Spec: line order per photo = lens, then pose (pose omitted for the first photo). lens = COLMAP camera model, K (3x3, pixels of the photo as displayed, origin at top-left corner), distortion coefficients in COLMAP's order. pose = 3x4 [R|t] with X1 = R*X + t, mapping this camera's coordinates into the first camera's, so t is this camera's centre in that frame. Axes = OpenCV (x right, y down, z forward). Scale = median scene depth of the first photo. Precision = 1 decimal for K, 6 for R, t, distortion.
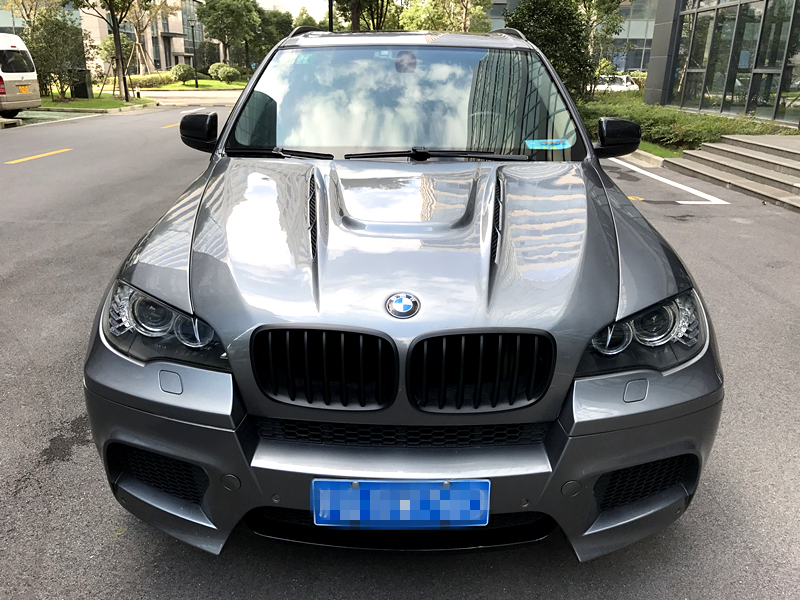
lens RADIAL K [[641.4, 0, 400.0], [0, 641.4, 300.0], [0, 0, 1]] dist [0.006093, 0.001627]
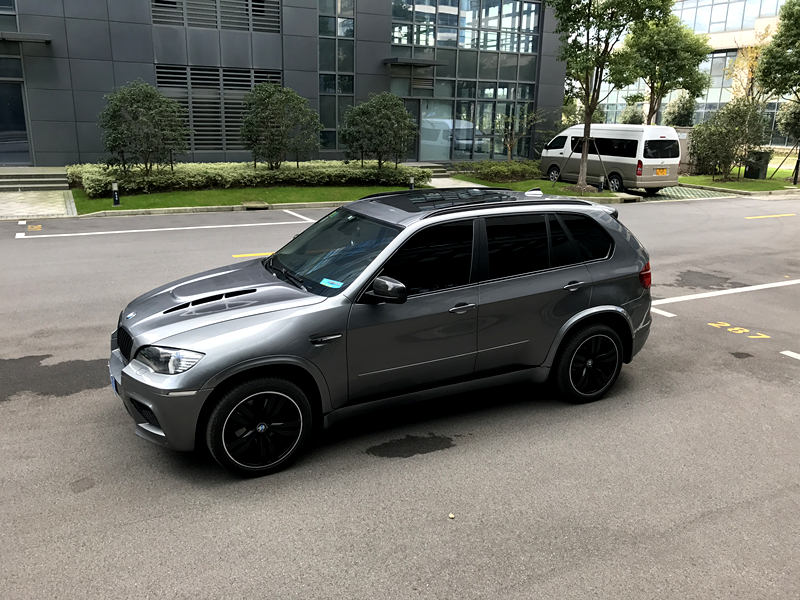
lens RADIAL K [[651.9, 0, 400.0], [0, 651.9, 300.0], [0, 0, 1]] dist [0.005834, -0.005178]
pose [[0.462756, 0.232845, -0.855359, 2.074493], [-0.310920, 0.946225, 0.089370, -0.470890], [0.830172, 0.224592, 0.510268, 0.315676]]
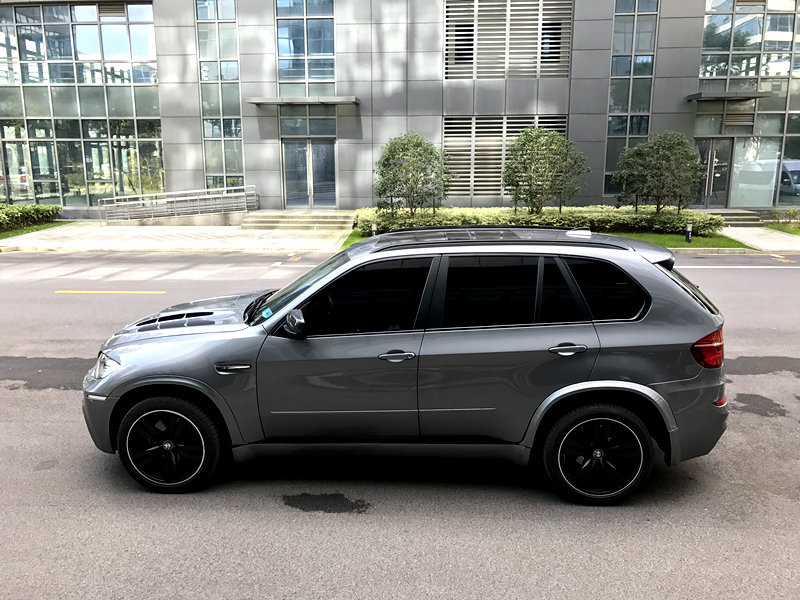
lens RADIAL K [[658.1, 0, 400.0], [0, 658.1, 300.0], [0, 0, 1]] dist [0.011859, 0.004759]
pose [[-0.050663, 0.185678, -0.981304, 2.158546], [-0.333586, 0.922989, 0.191866, -0.821732], [0.941357, 0.337069, 0.015178, 1.480528]]
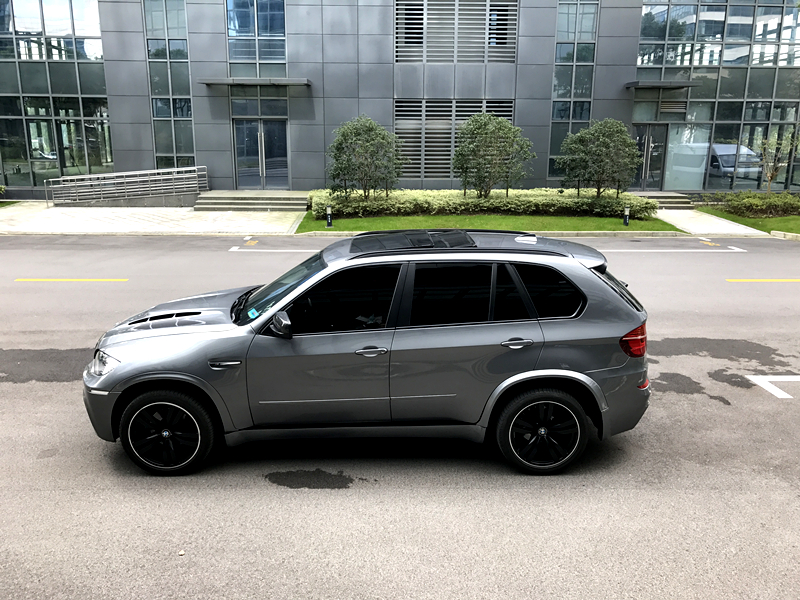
lens RADIAL K [[658.1, 0, 400.0], [0, 658.1, 300.0], [0, 0, 1]] dist [0.011859, 0.004759]
pose [[0.028340, 0.225198, -0.973901, 2.402429], [-0.341053, 0.918007, 0.202349, -0.930912], [0.939617, 0.326417, 0.102821, 1.370078]]
